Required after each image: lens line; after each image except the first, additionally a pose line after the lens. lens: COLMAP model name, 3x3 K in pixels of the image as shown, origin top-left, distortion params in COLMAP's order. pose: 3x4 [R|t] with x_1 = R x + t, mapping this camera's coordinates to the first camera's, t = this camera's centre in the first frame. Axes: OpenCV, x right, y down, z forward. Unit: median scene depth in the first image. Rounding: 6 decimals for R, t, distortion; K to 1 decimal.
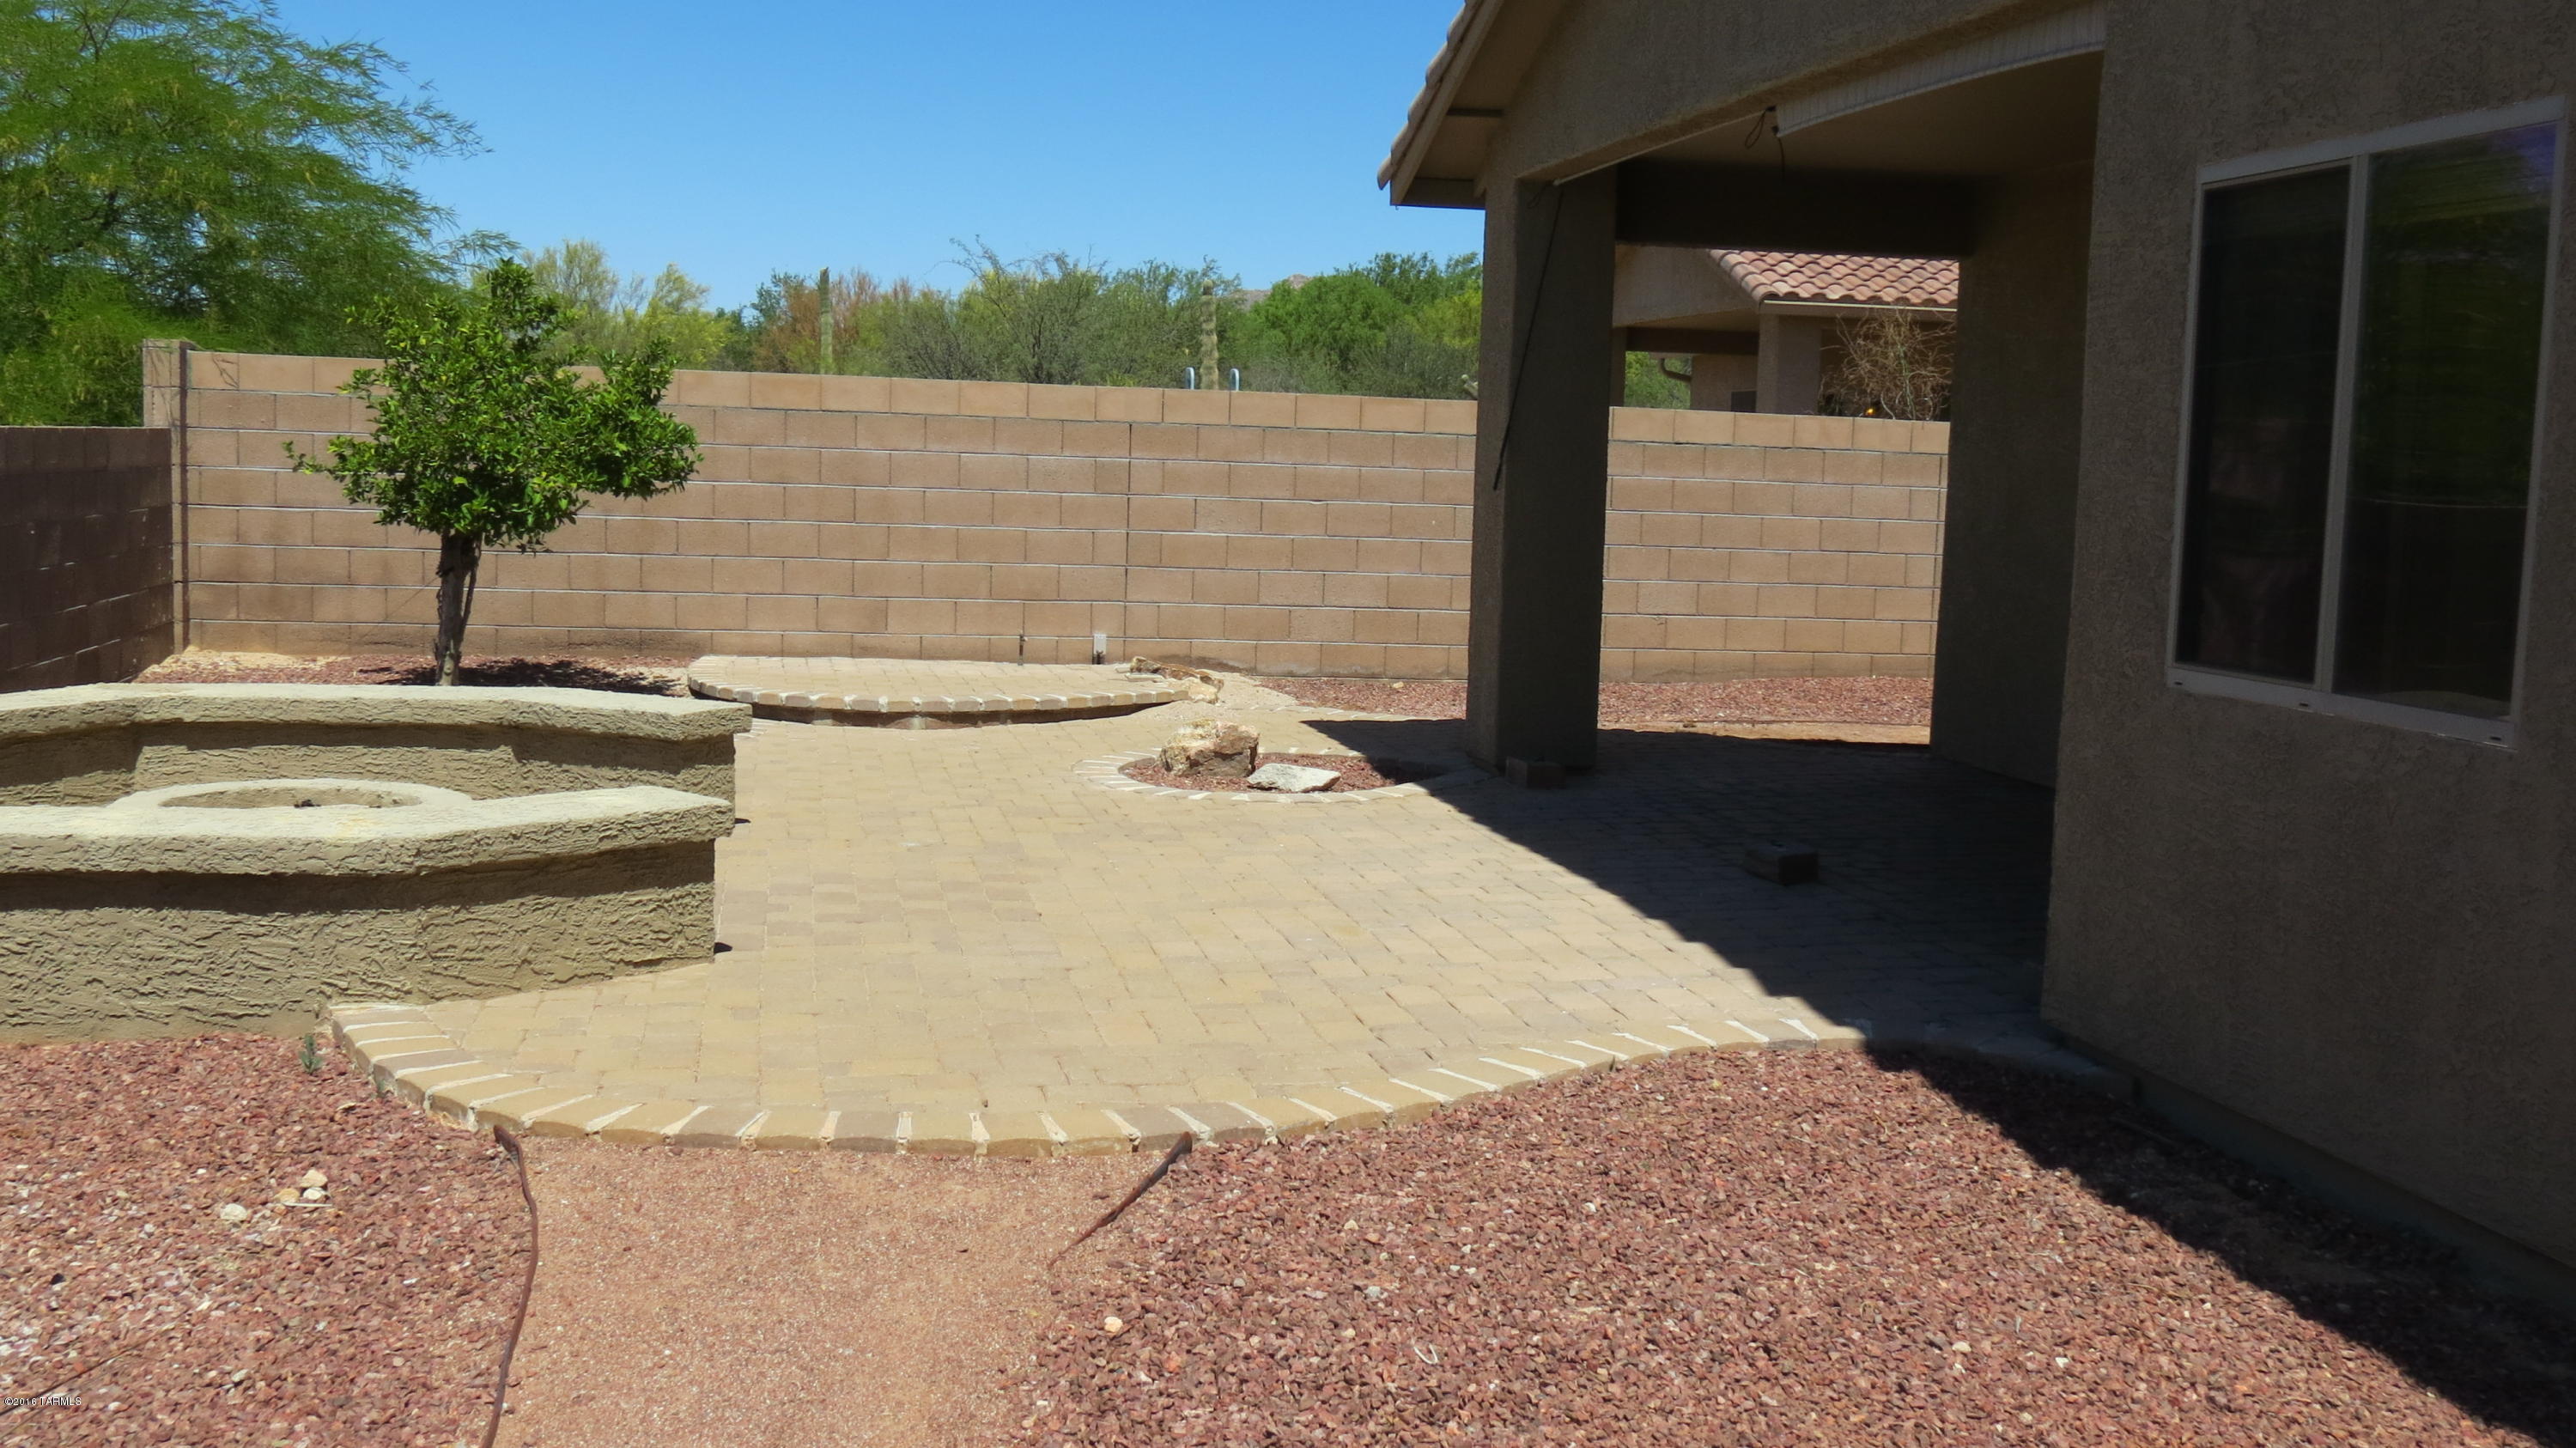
lens RADIAL K [[2423.1, 0, 1288.0], [0, 2423.1, 724.0], [0, 0, 1]] dist [-0.005594, -0.003785]
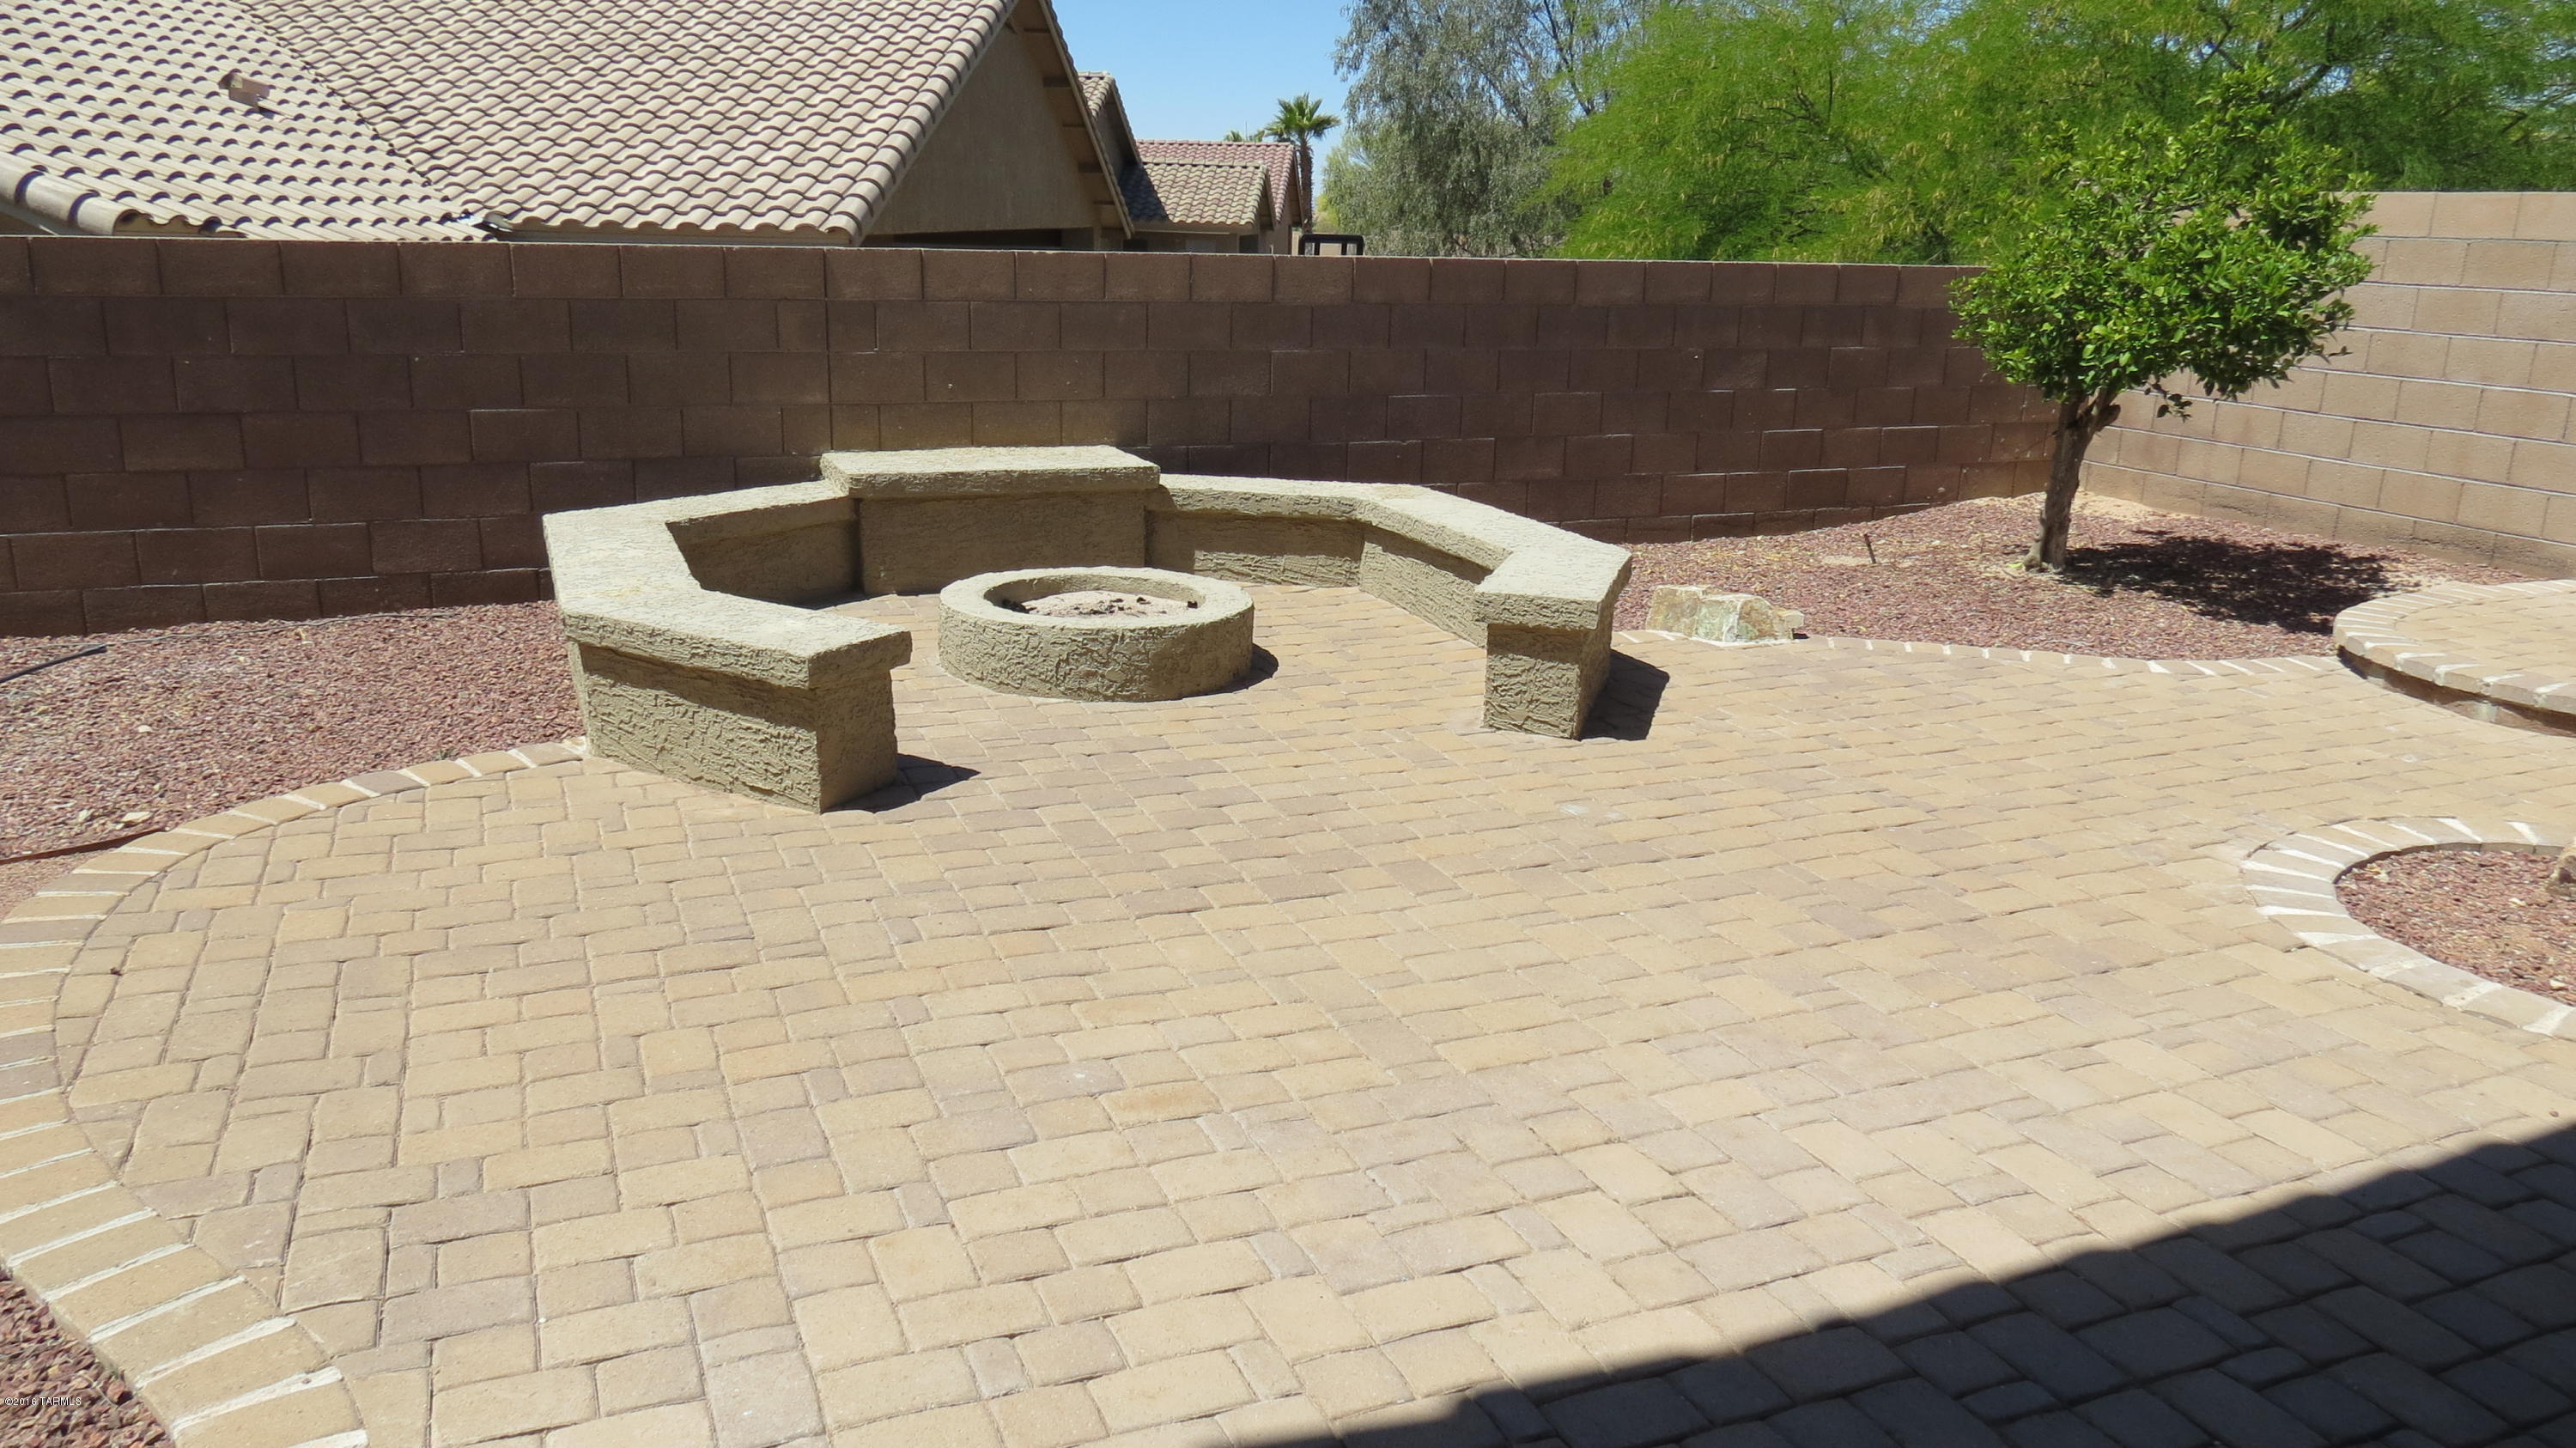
lens RADIAL K [[1836.3, 0, 1288.0], [0, 1836.3, 724.0], [0, 0, 1]] dist [-0.015470, -0.001008]
pose [[0.193559, 0.237455, -0.951919, 0.373288], [-0.125916, 0.968256, 0.215928, -0.090250], [0.972975, 0.078067, 0.217314, 0.771005]]
